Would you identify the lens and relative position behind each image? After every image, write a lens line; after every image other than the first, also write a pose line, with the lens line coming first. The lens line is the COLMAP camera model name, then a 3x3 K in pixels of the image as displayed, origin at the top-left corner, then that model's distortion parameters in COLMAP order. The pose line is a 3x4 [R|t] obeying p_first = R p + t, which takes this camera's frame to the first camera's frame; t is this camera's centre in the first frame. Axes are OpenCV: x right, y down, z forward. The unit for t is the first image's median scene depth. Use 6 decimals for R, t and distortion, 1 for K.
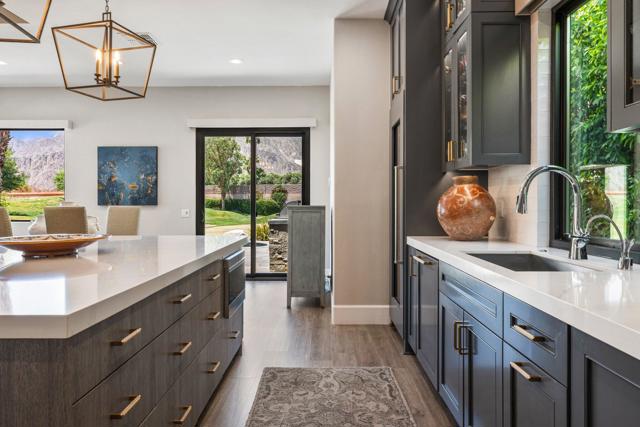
lens RADIAL K [[436.0, 0, 318.9], [0, 436.0, 212.2], [0, 0, 1]] dist [-0.002090, -0.003767]
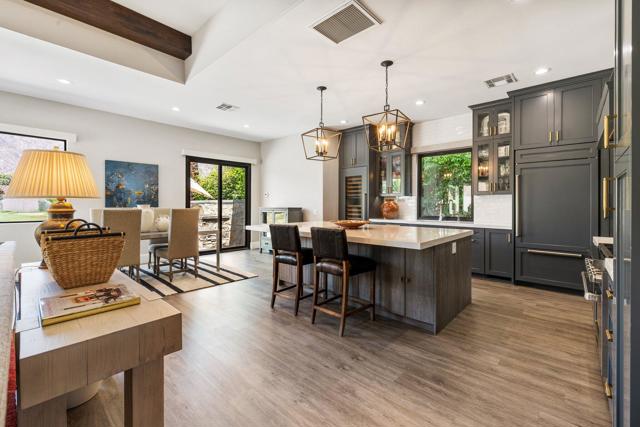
lens RADIAL K [[276.5, 0, 319.3], [0, 276.5, 208.2], [0, 0, 1]] dist [-0.003536, -0.000150]
pose [[0.666991, -0.004330, 0.745053, -0.685999], [0.007755, 0.999969, -0.001131, -0.007971], [-0.745025, 0.006532, 0.667004, 0.028246]]
